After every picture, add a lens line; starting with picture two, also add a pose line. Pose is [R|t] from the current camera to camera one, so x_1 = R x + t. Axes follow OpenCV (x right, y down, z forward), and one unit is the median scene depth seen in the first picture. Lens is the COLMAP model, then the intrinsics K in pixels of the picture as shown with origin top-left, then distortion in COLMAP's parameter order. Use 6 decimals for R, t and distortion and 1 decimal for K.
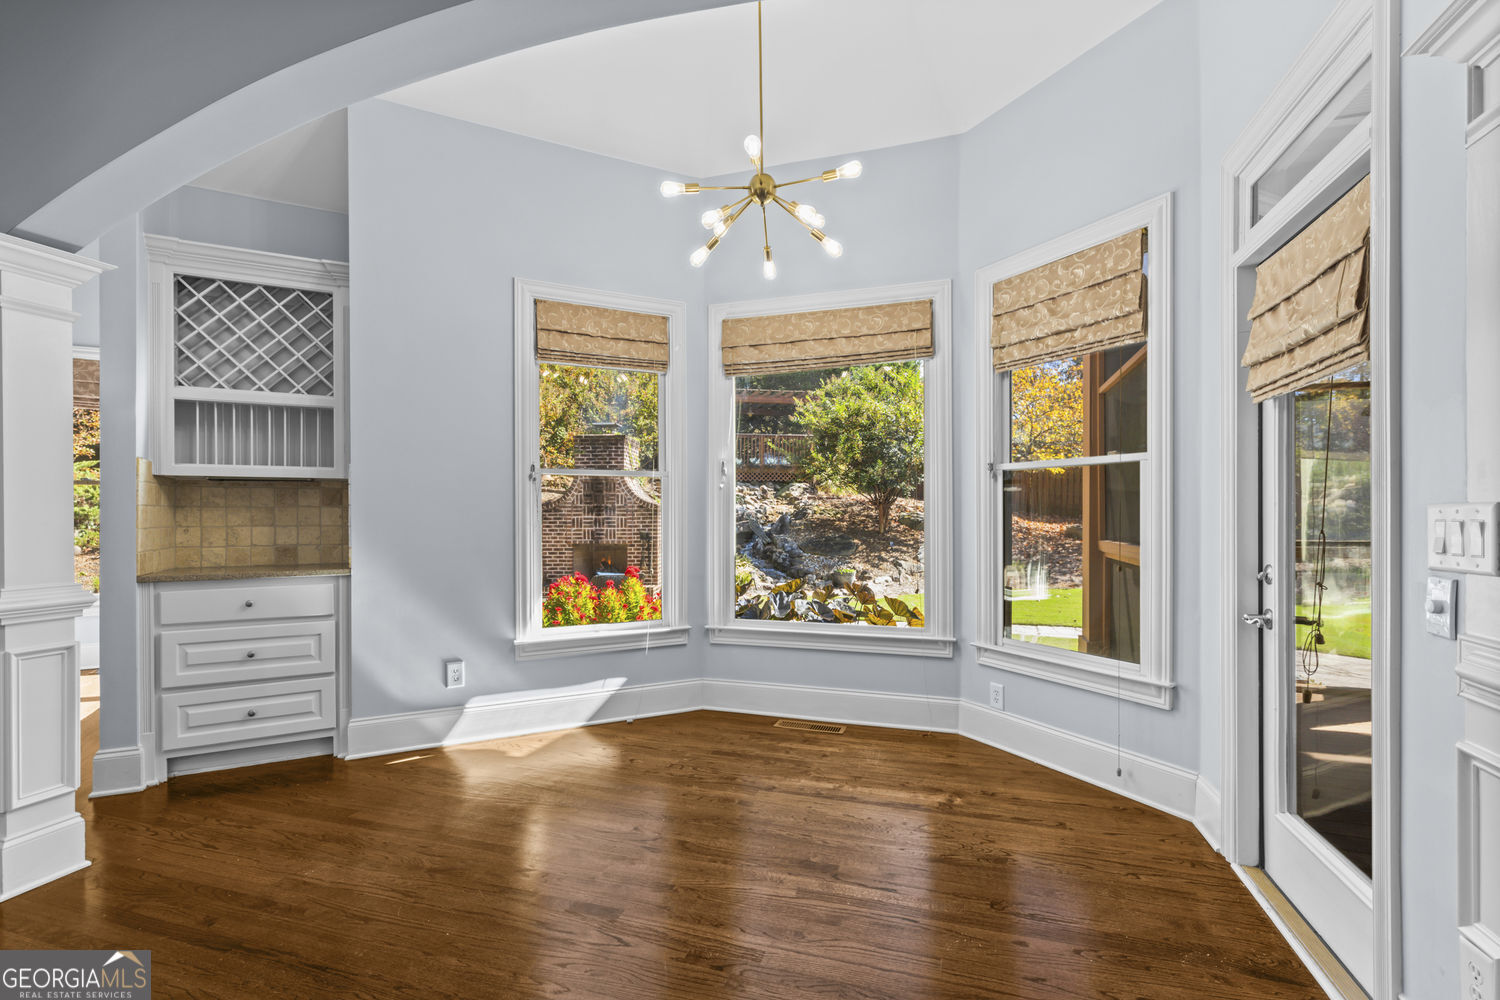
lens RADIAL K [[674.3, 0, 750.1], [0, 674.3, 516.6], [0, 0, 1]] dist [0.000231, -0.000064]
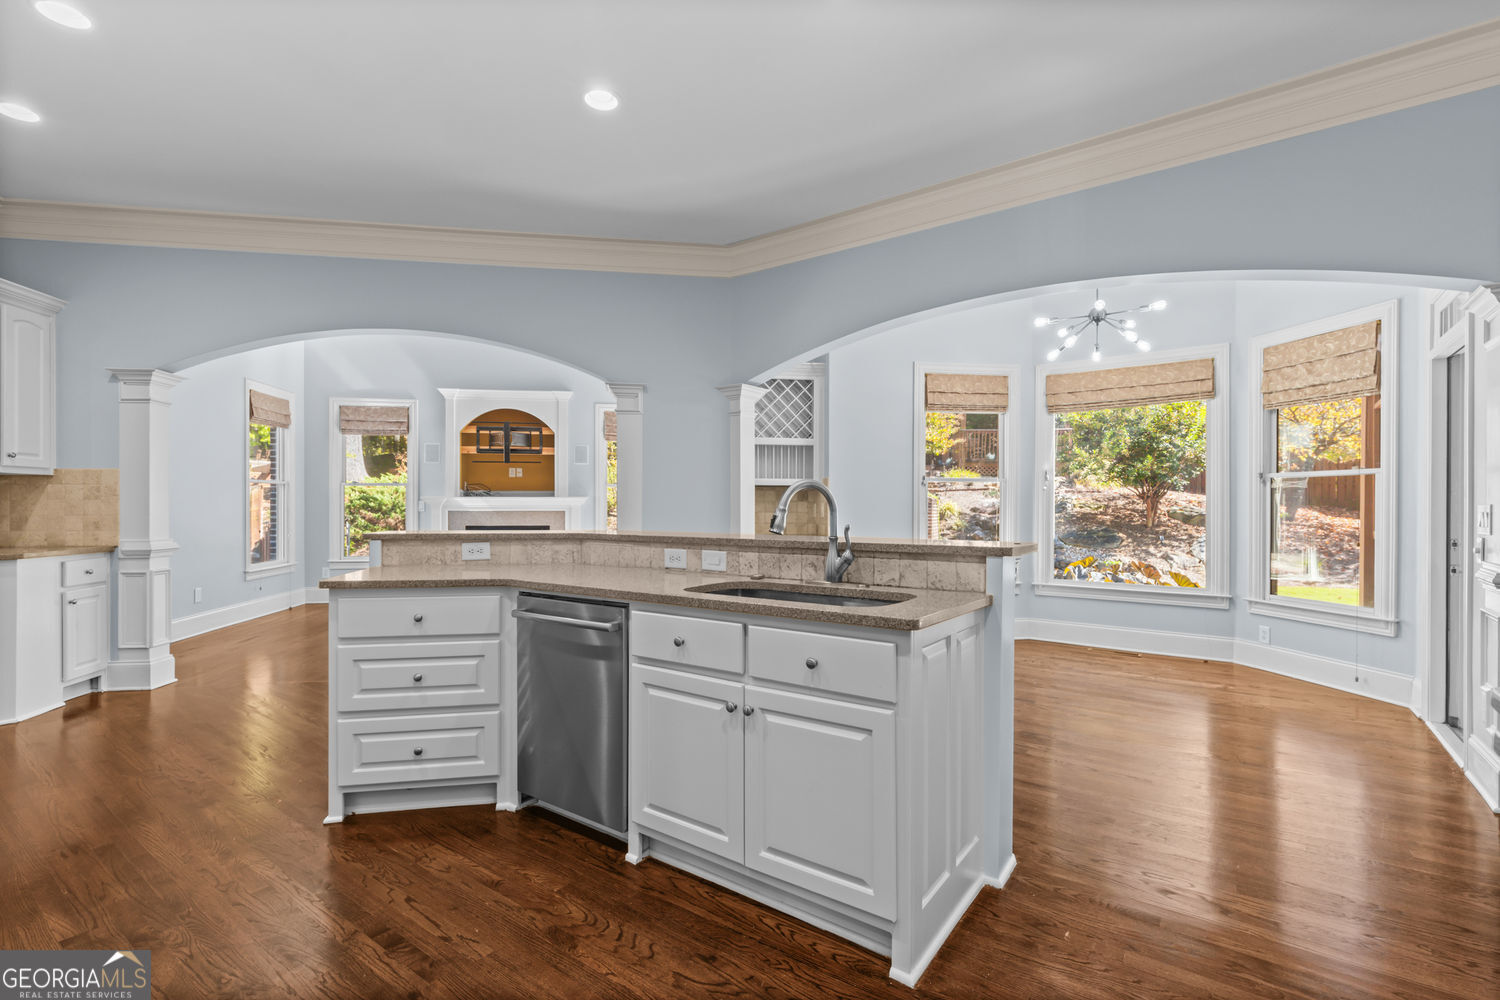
lens RADIAL K [[685.0, 0, 745.2], [0, 685.0, 507.8], [0, 0, 1]] dist [0.002342, 0.000498]
pose [[0.946339, 0.006181, -0.323116, -0.190758], [-0.006850, 0.999976, -0.000932, 0.003509], [0.323102, 0.003096, 0.946359, -0.671237]]
